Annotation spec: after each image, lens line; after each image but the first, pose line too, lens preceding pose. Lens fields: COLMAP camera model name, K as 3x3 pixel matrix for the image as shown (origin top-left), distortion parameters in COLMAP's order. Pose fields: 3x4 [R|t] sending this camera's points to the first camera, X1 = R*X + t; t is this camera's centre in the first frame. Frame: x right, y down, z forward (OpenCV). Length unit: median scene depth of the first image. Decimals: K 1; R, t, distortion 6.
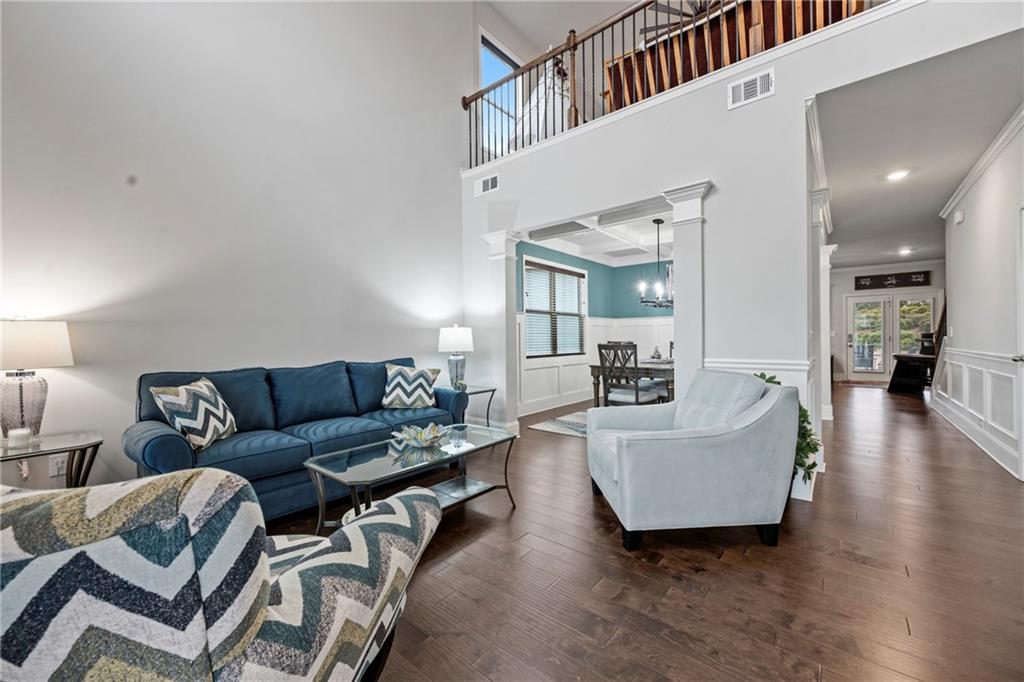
lens RADIAL K [[398.4, 0, 514.3], [0, 398.4, 346.1], [0, 0, 1]] dist [-0.008887, -0.000063]
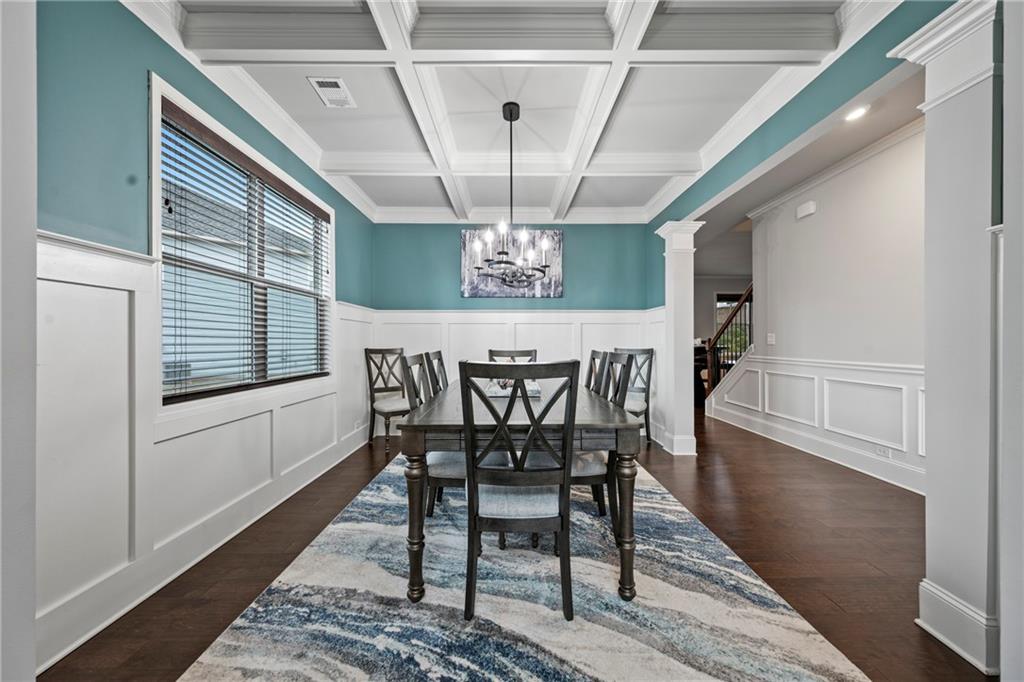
lens RADIAL K [[398.4, 0, 514.3], [0, 398.4, 346.1], [0, 0, 1]] dist [-0.008887, -0.000063]
pose [[0.761854, -0.000977, 0.647749, 0.029635], [0.011619, 0.999859, -0.012157, -0.006255], [-0.647645, 0.016788, 0.761757, 0.469592]]
